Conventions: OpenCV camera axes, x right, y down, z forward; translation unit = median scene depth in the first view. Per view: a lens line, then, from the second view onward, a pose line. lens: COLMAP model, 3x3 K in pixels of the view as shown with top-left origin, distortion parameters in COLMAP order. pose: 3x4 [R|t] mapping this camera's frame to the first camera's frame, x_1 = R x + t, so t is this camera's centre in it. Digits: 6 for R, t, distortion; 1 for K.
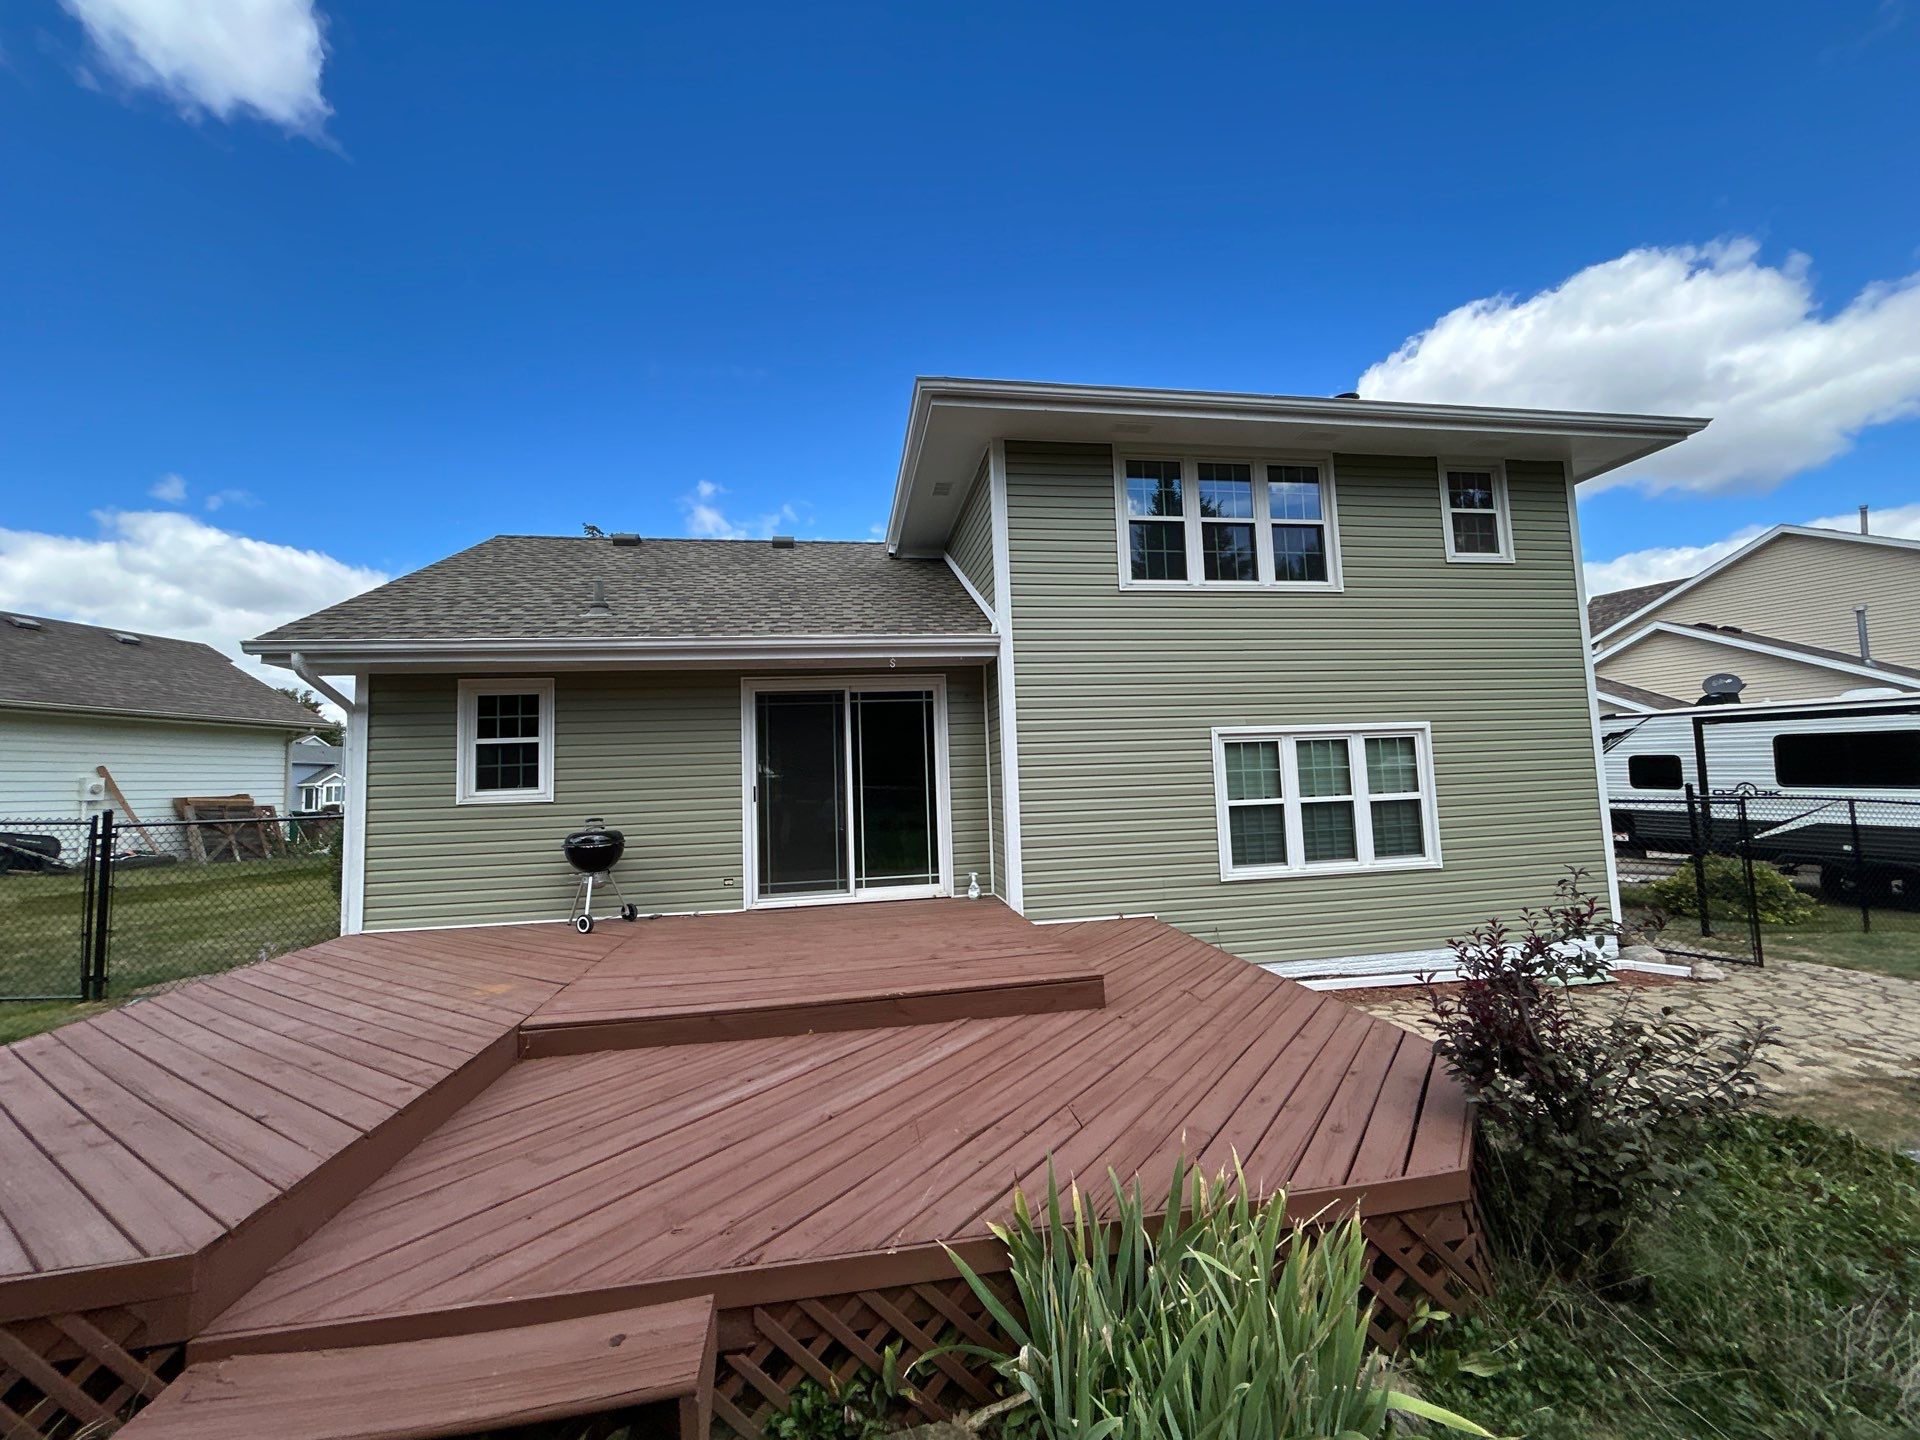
lens RADIAL K [[770.7, 0, 957.9], [0, 770.7, 712.2], [0, 0, 1]] dist [-0.008328, 0.003774]
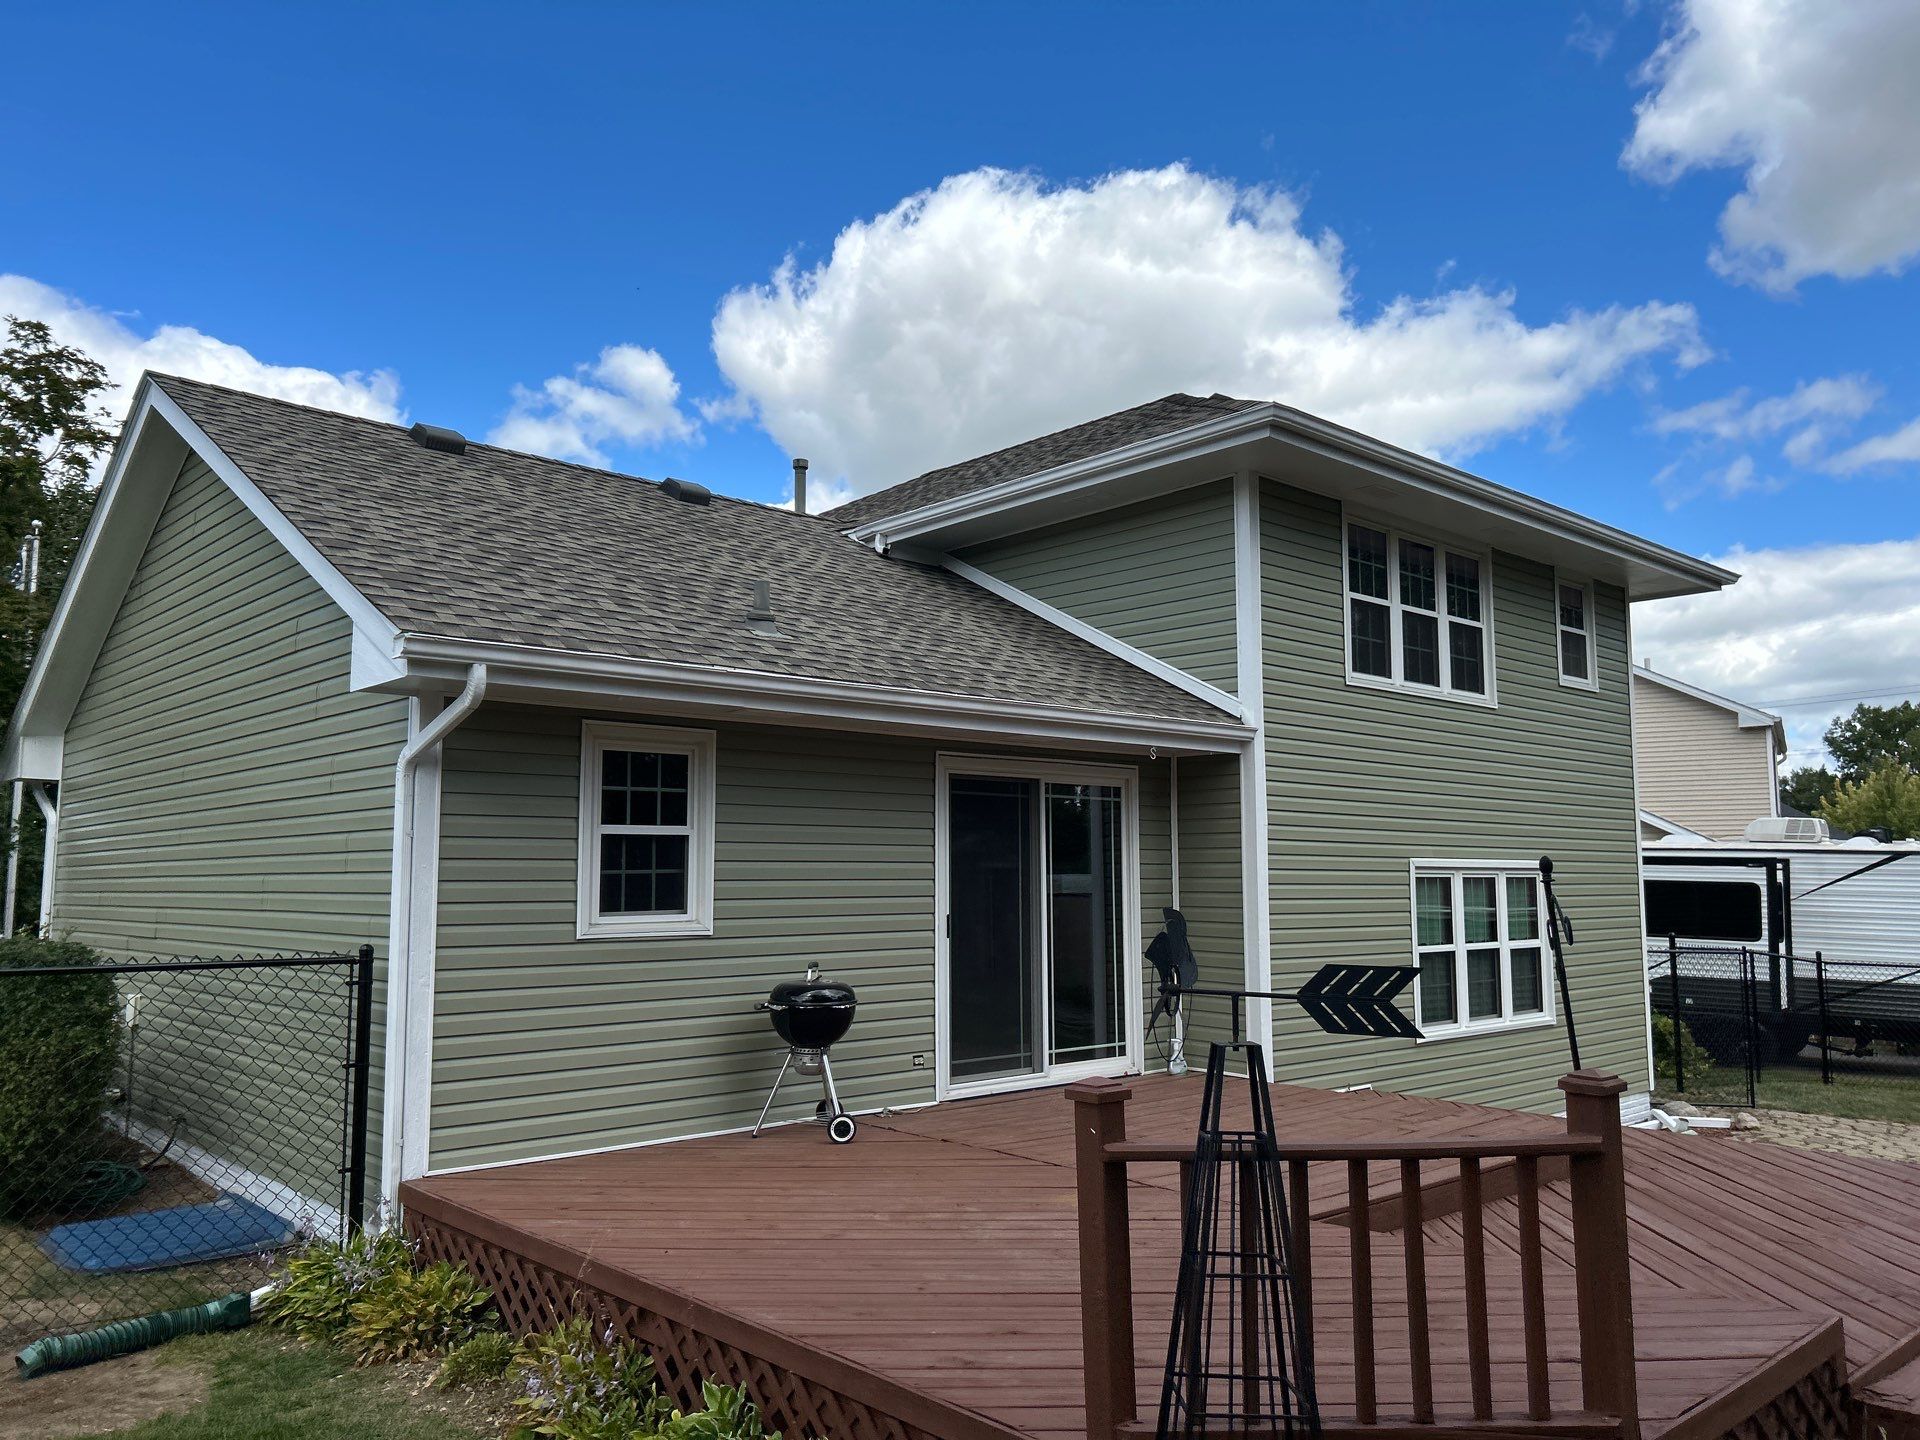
lens RADIAL K [[1421.6, 0, 960.0], [0, 1421.6, 720.0], [0, 0, 1]] dist [0.028214, -0.025600]
pose [[0.842090, 0.097105, 0.530523, -0.908975], [-0.082047, 0.995274, -0.051938, -0.009570], [-0.533059, 0.000209, 0.846078, -0.051263]]
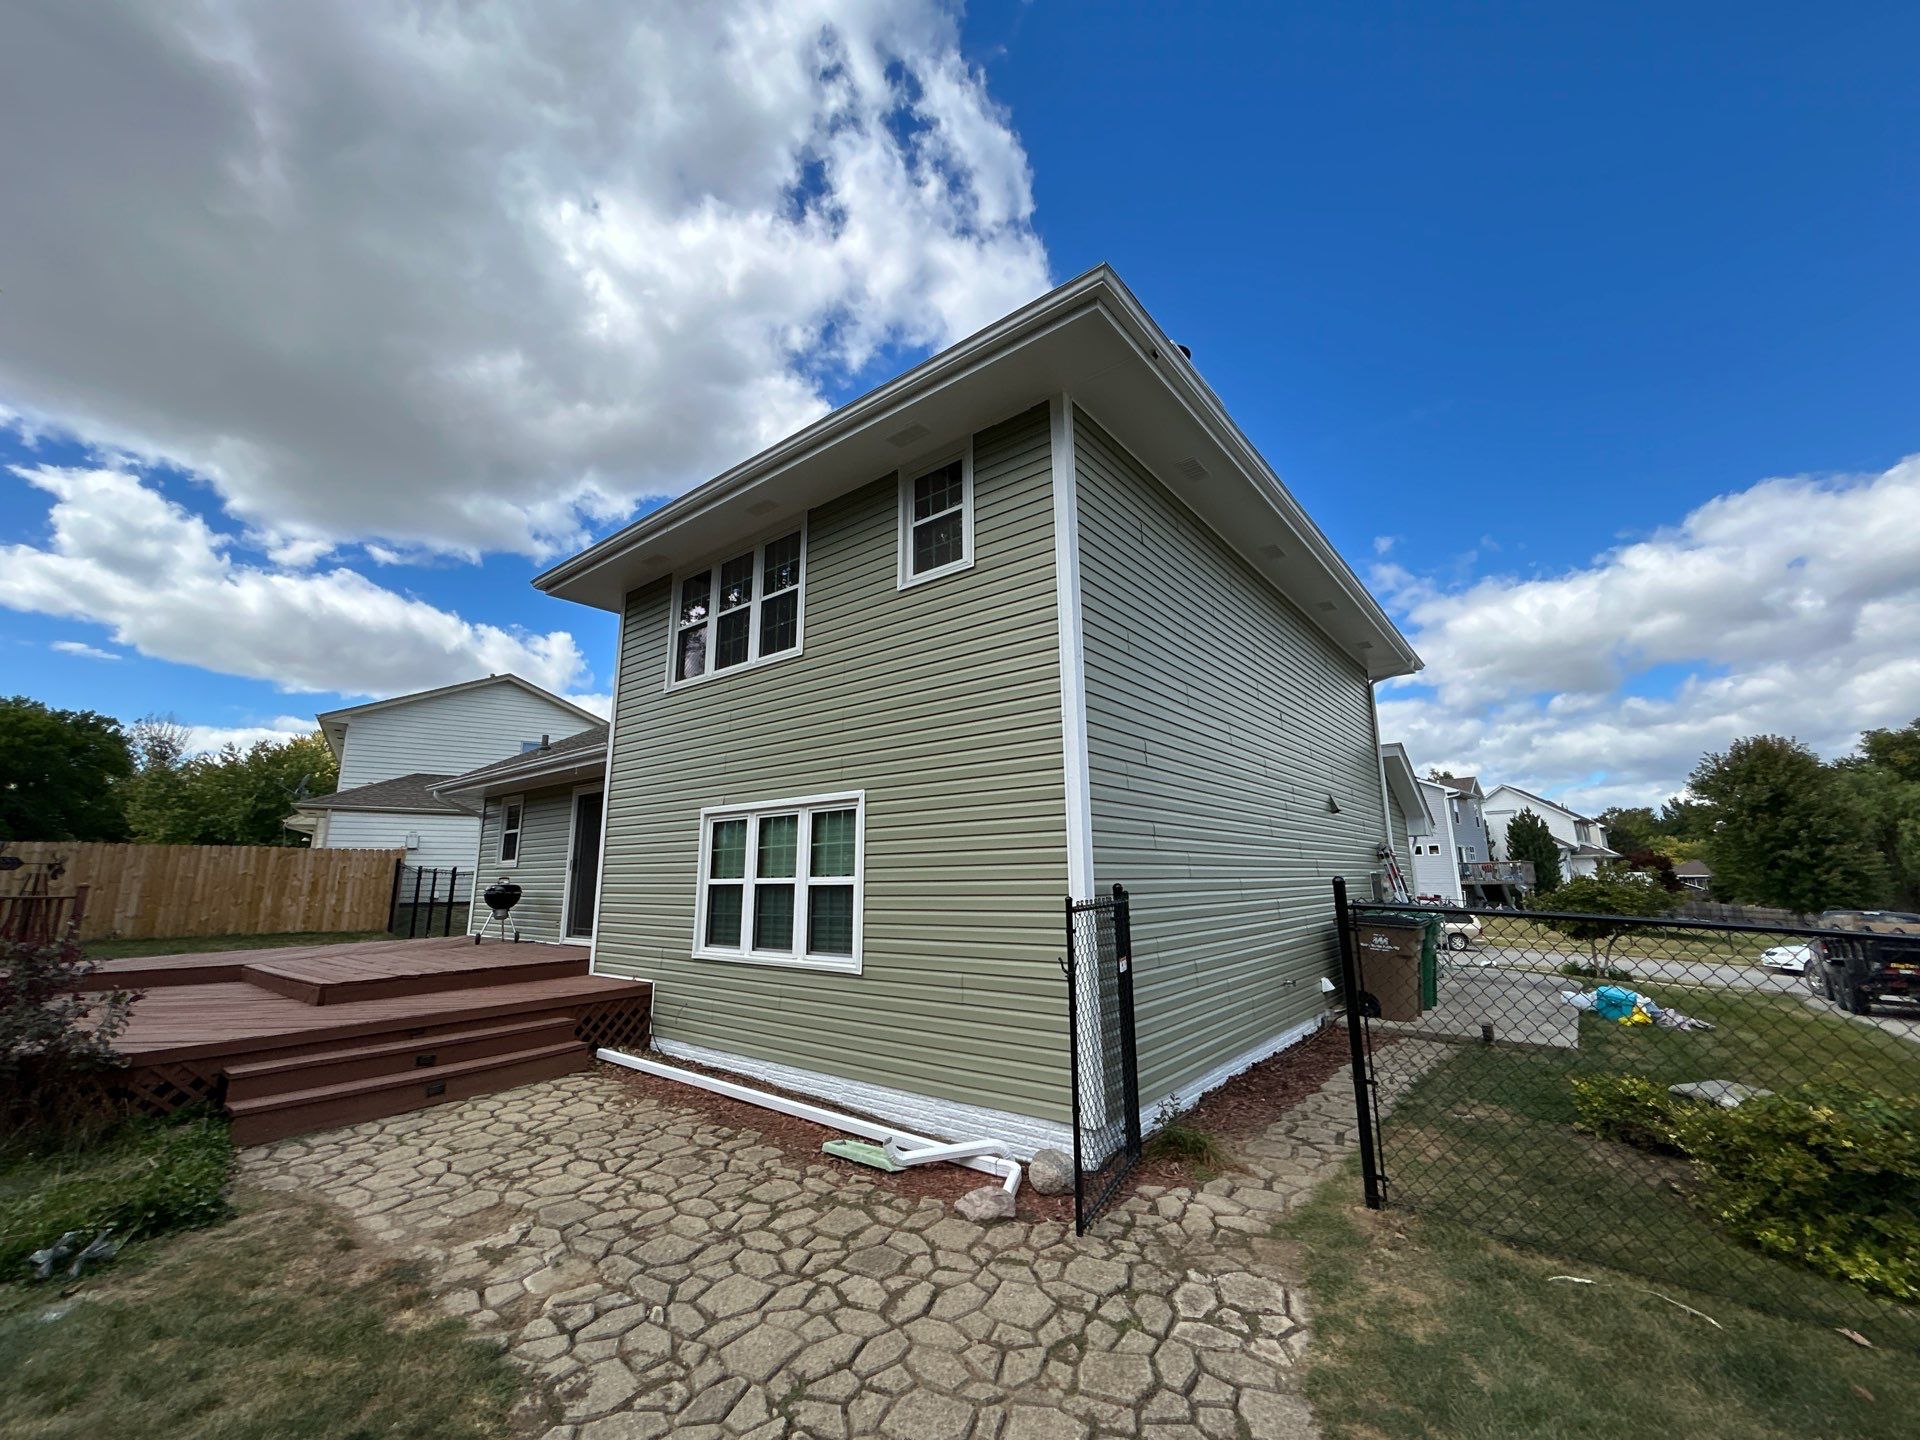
lens RADIAL K [[754.1, 0, 972.0], [0, 754.1, 716.7], [0, 0, 1]] dist [-0.002205, -0.000161]
pose [[0.688626, -0.124567, -0.714337, 1.327034], [0.058569, 0.991470, -0.116434, 0.036626], [0.722747, 0.038341, 0.690048, 0.544395]]
